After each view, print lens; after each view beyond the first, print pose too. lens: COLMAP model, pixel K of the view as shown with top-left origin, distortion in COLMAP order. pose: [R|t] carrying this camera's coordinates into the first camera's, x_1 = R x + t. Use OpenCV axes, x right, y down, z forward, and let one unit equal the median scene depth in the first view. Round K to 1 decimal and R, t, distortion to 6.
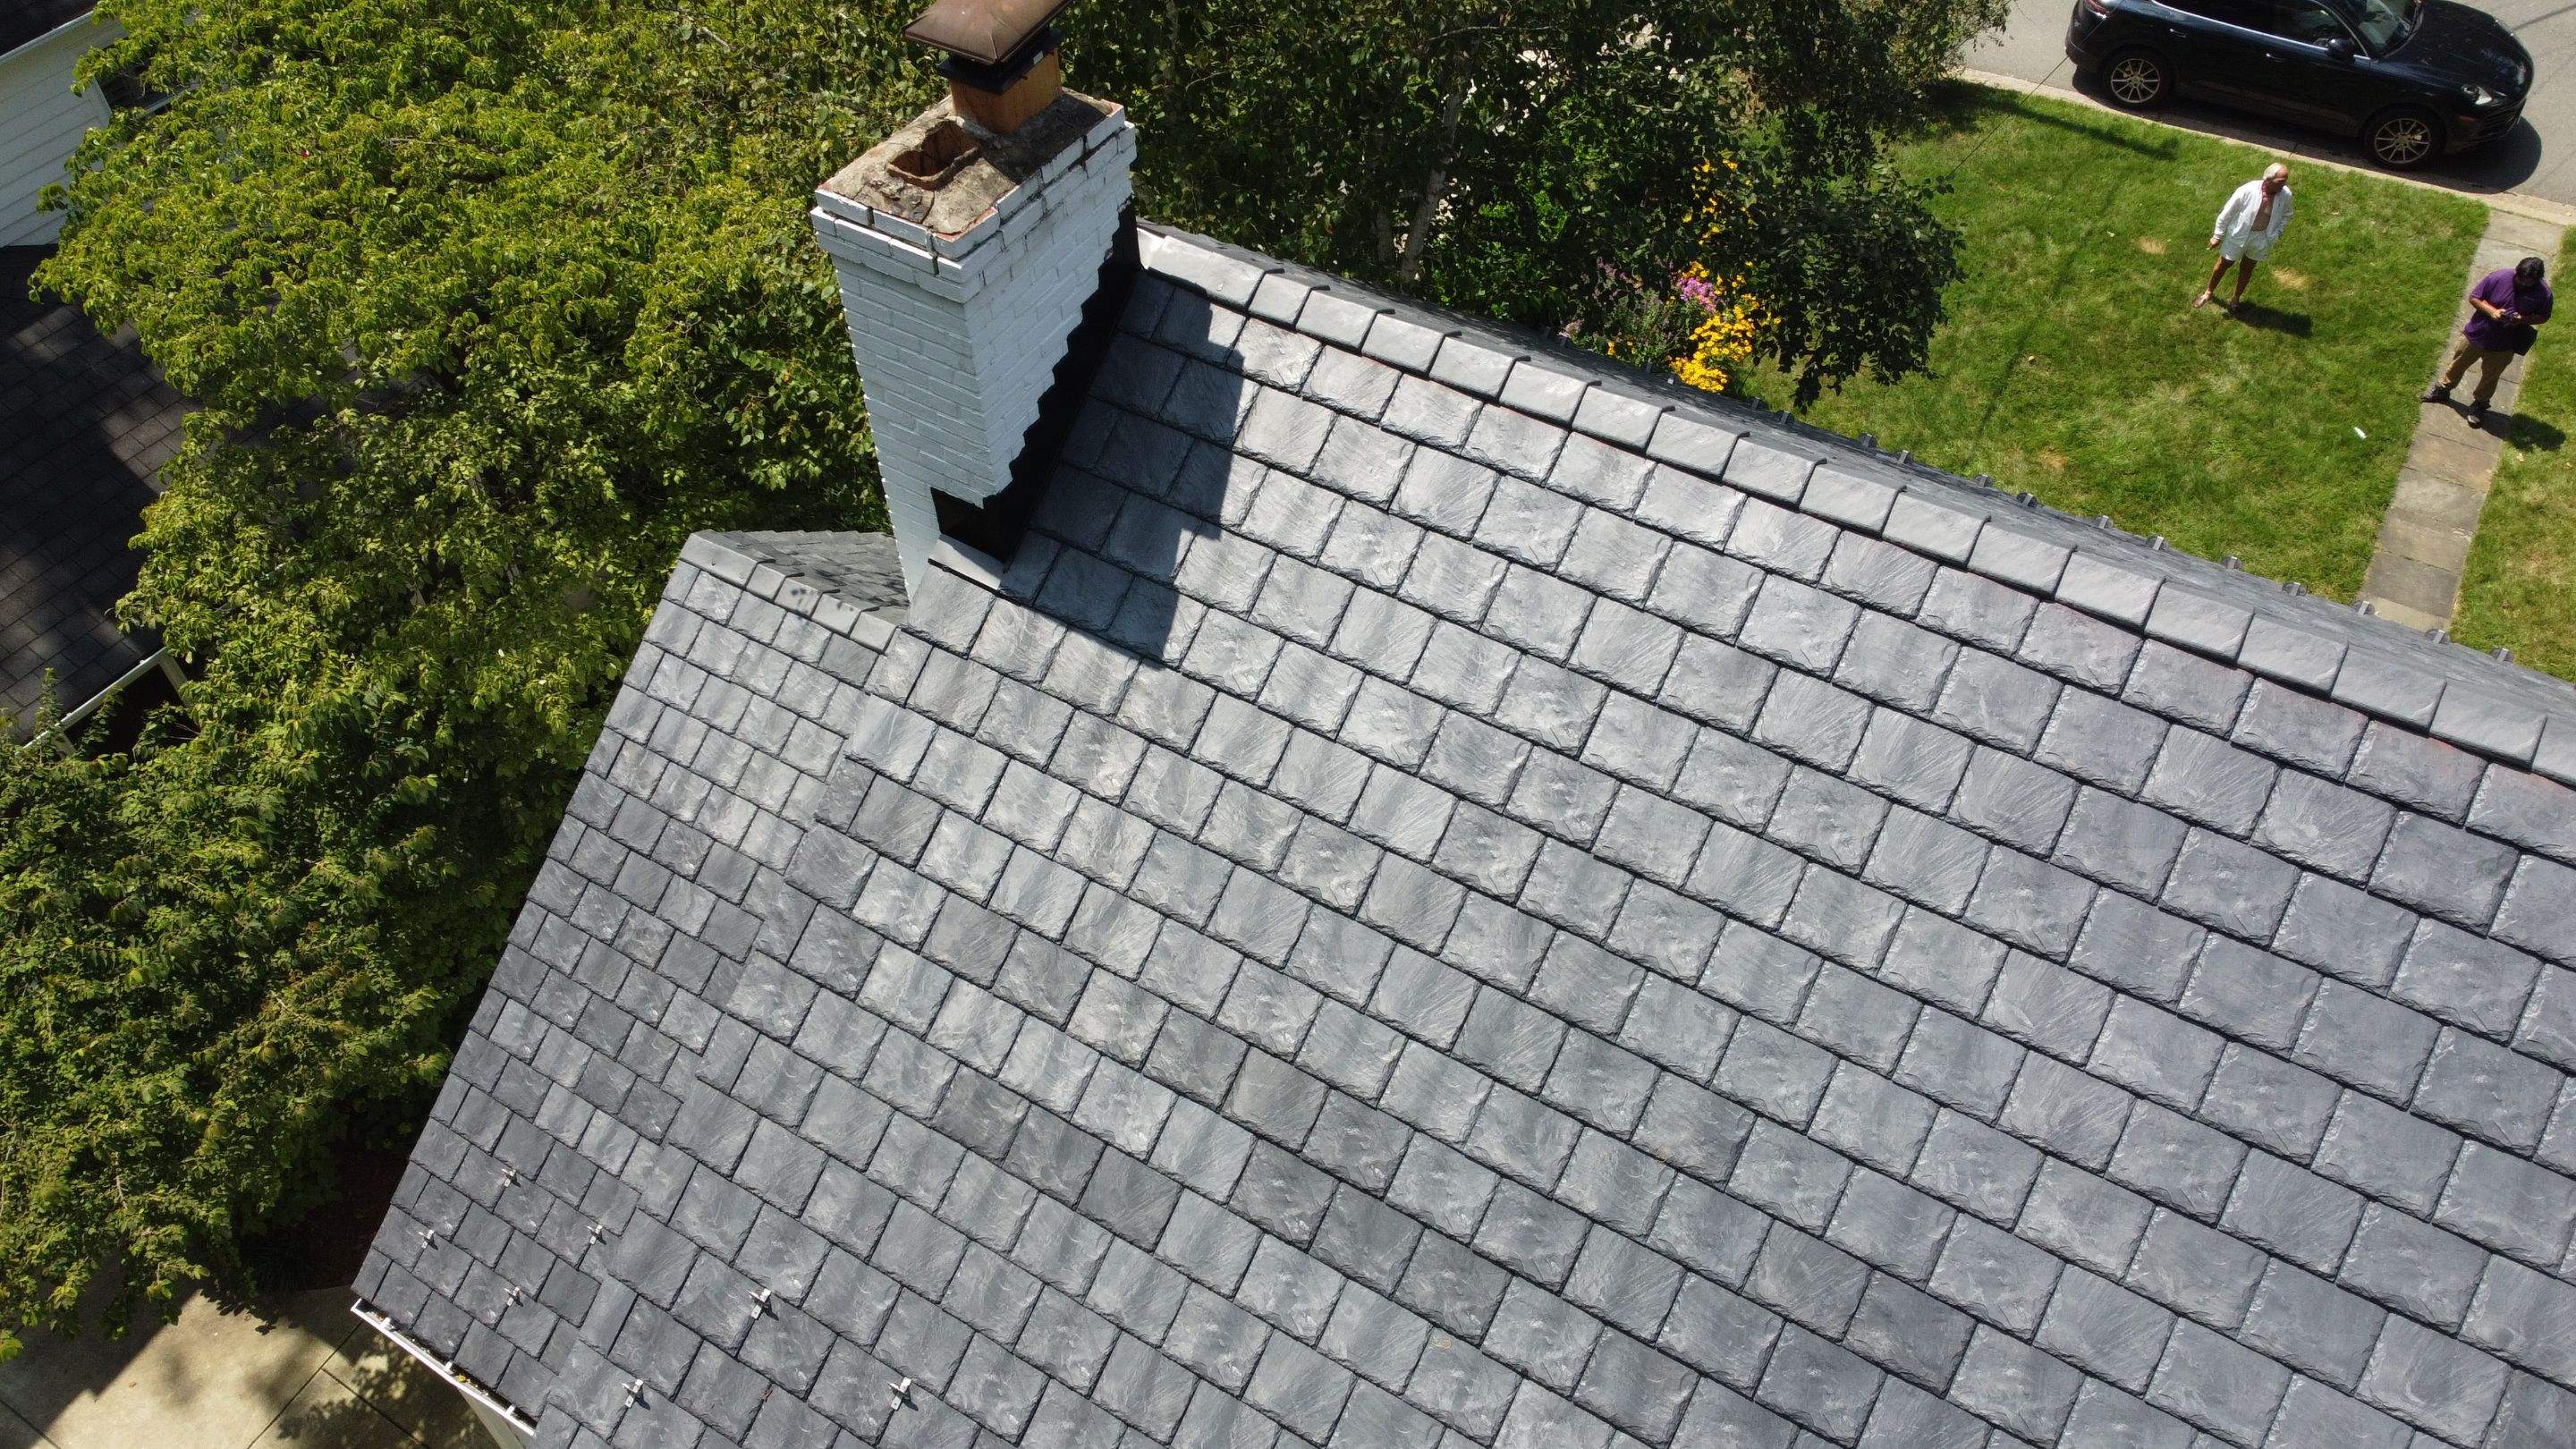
lens RADIAL K [[1952.7, 0, 1288.0], [0, 1952.7, 724.5], [0, 0, 1]] dist [-0.000851, -0.006228]
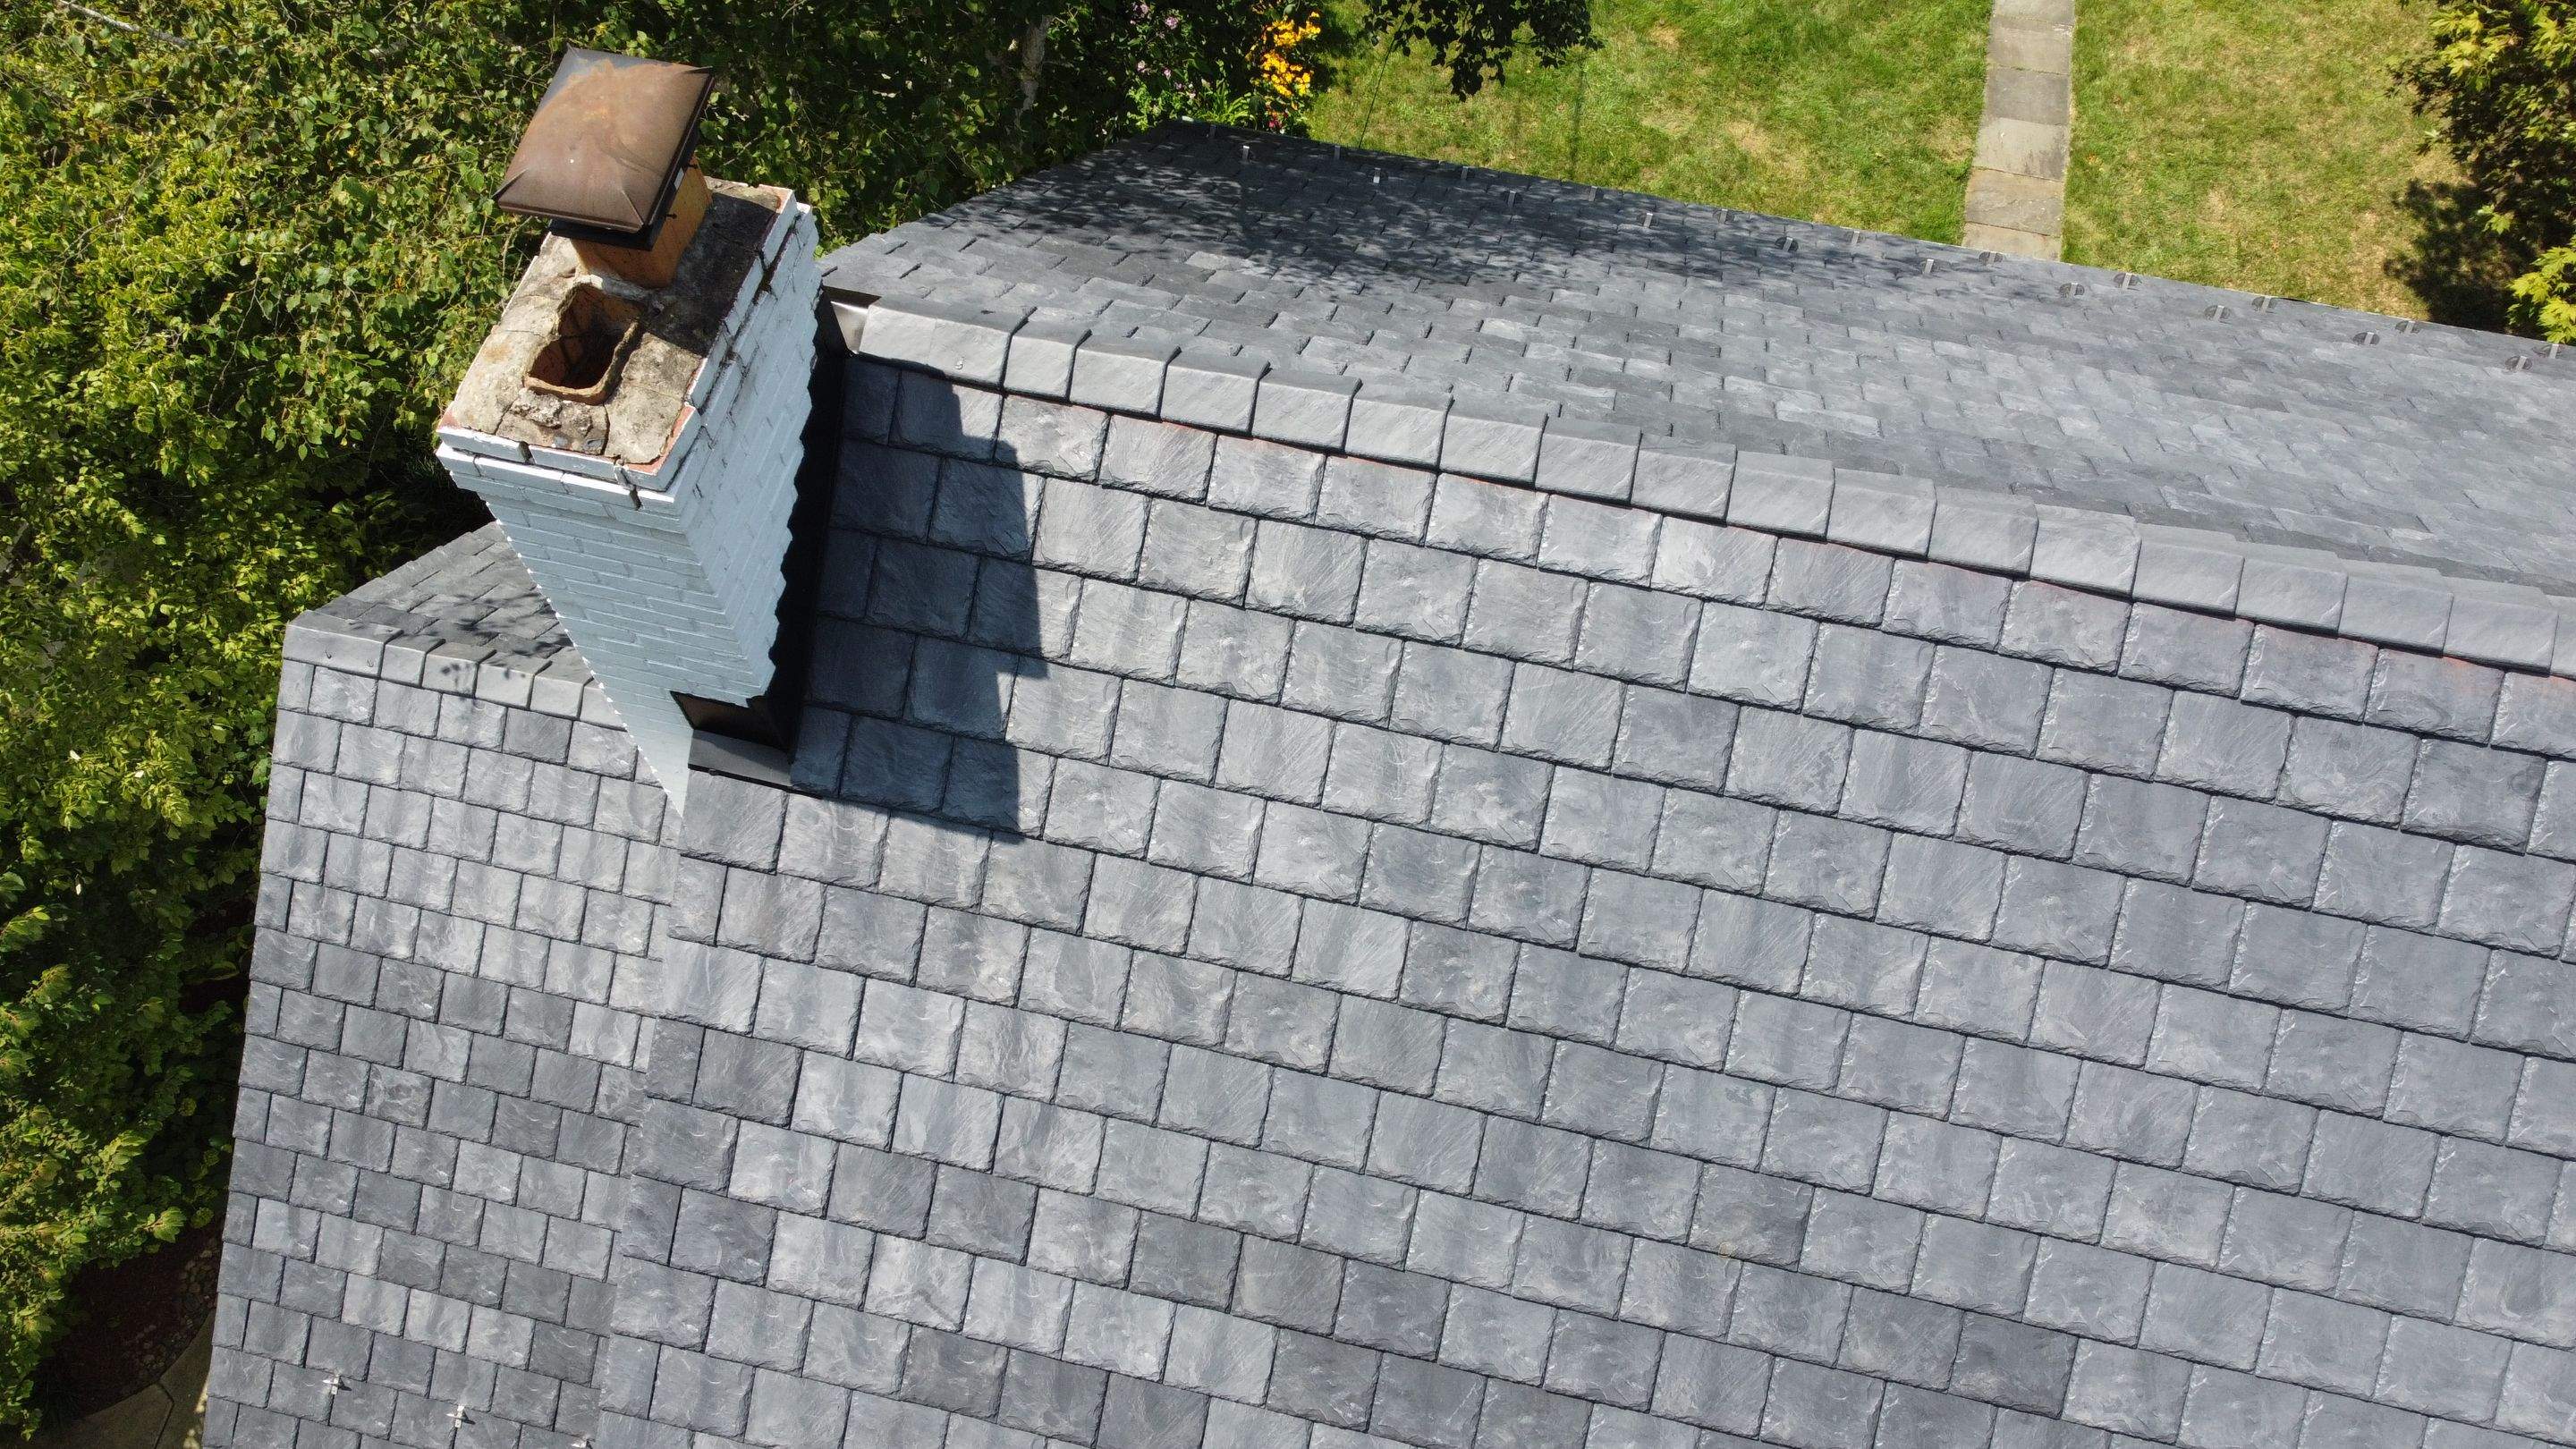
lens RADIAL K [[1952.7, 0, 1288.0], [0, 1952.7, 724.5], [0, 0, 1]] dist [-0.000851, -0.006228]
pose [[0.949745, -0.268850, 0.160325, -0.082237], [0.227029, 0.944234, 0.238497, -0.268732], [-0.215504, -0.190113, 0.957818, 0.193369]]
